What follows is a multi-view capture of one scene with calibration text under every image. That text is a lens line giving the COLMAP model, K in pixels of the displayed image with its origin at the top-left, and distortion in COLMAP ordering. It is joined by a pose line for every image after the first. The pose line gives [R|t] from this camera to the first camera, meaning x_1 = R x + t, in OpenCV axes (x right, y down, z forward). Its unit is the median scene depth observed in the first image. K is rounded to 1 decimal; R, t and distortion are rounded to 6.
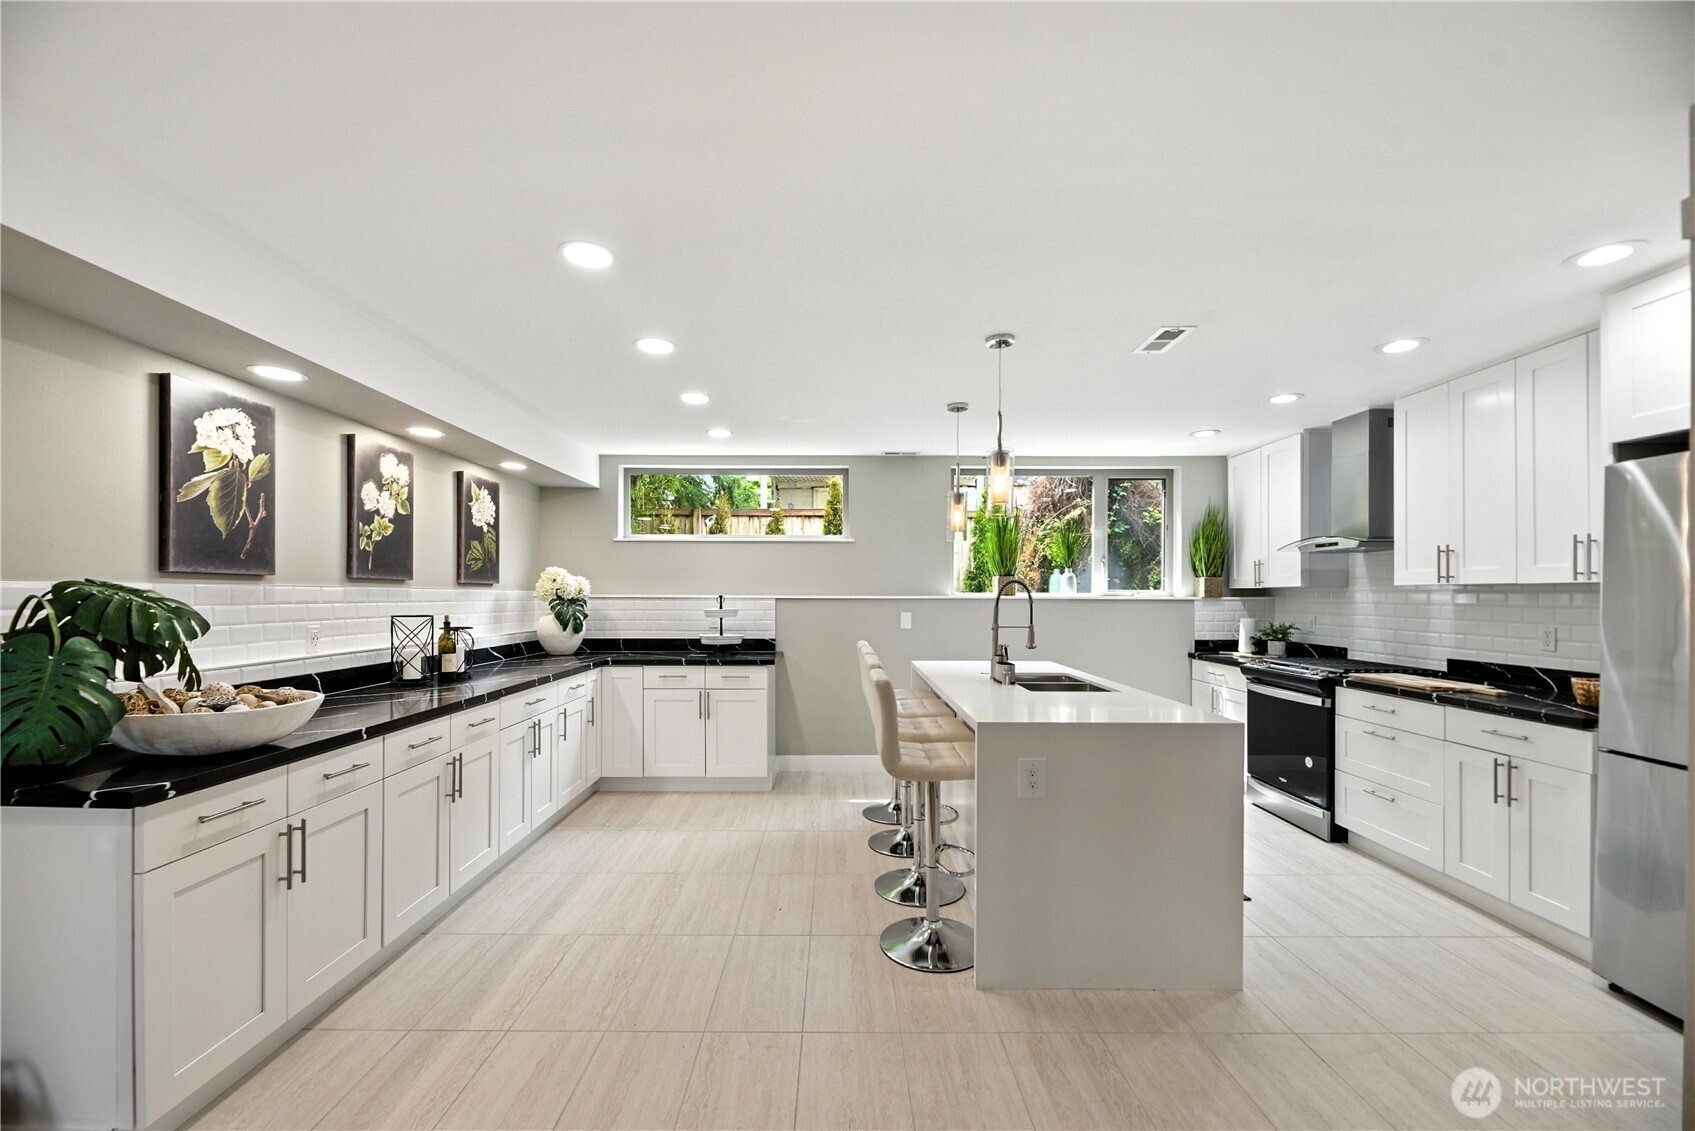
lens RADIAL K [[810.4, 0, 841.7], [0, 810.4, 565.1], [0, 0, 1]] dist [0.003794, -0.000707]
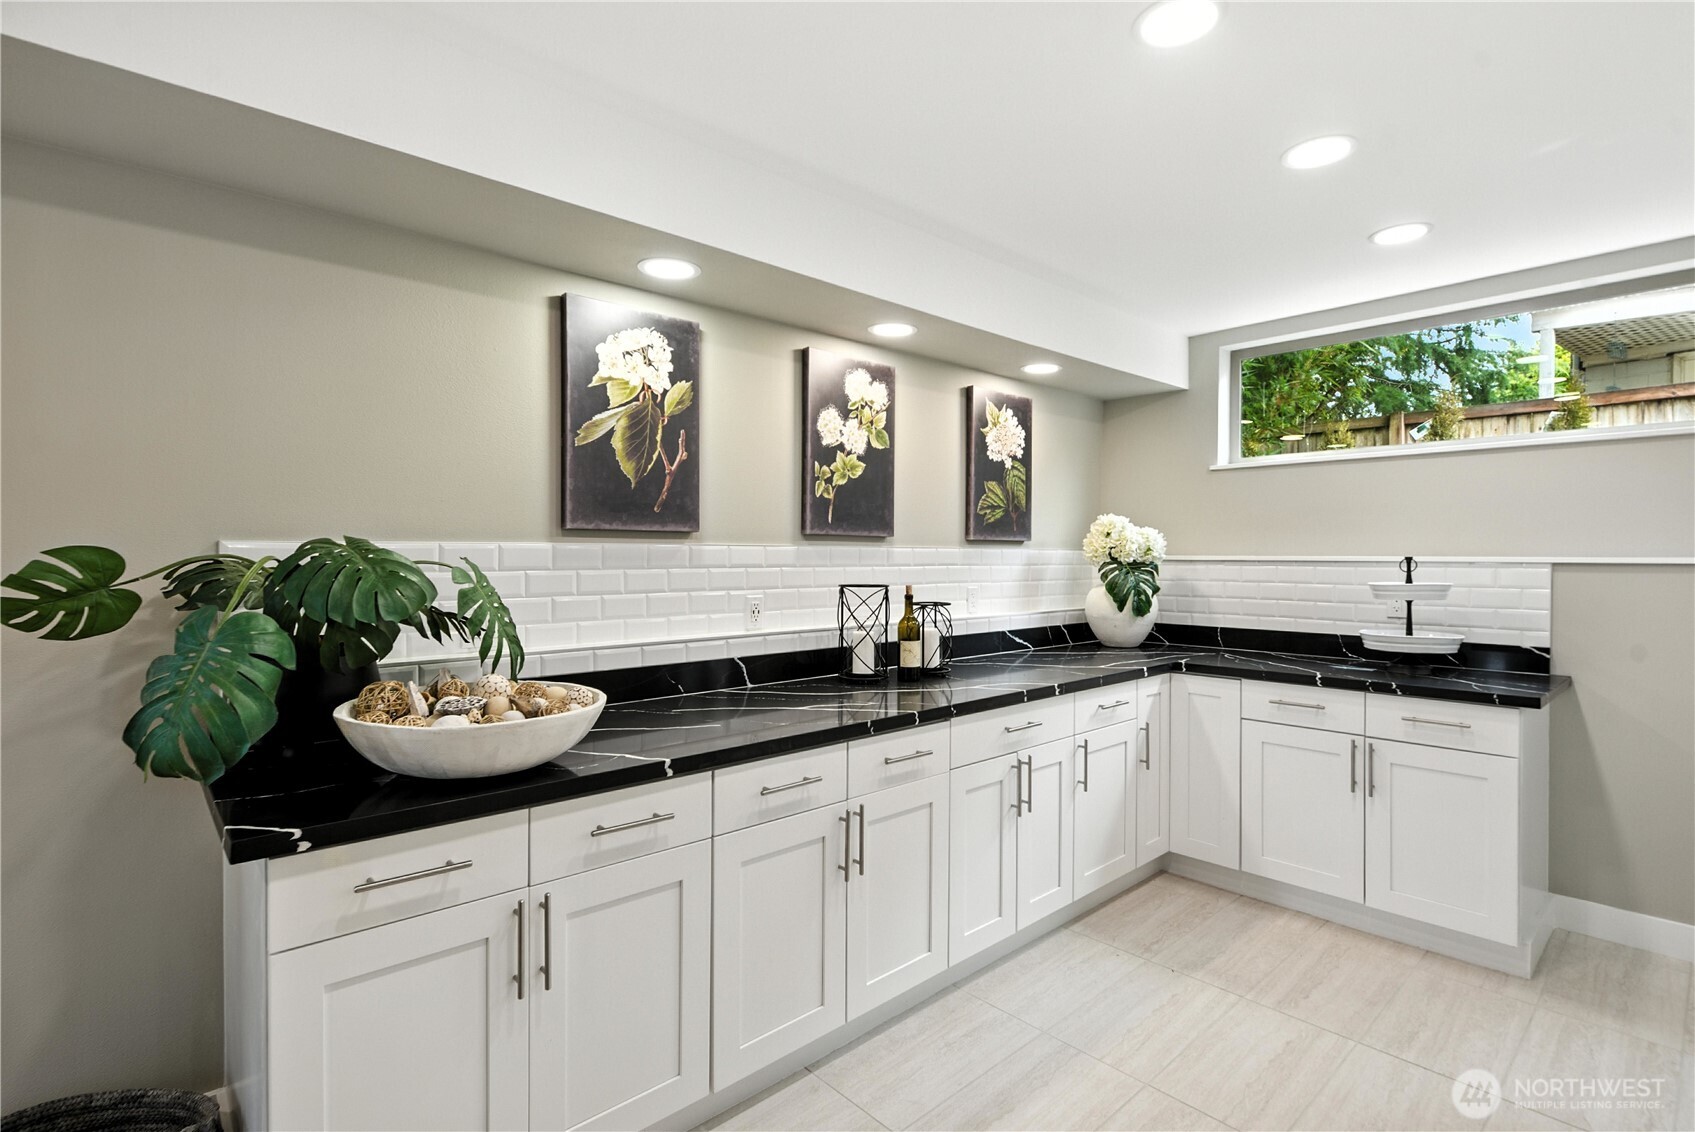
lens RADIAL K [[810.4, 0, 841.7], [0, 810.4, 565.6], [0, 0, 1]] dist [0.003794, -0.000707]
pose [[0.669875, 0.007155, -0.742440, -0.008041], [0.027782, 0.999012, 0.034694, 0.018173], [0.741954, -0.043867, 0.669014, 0.471061]]
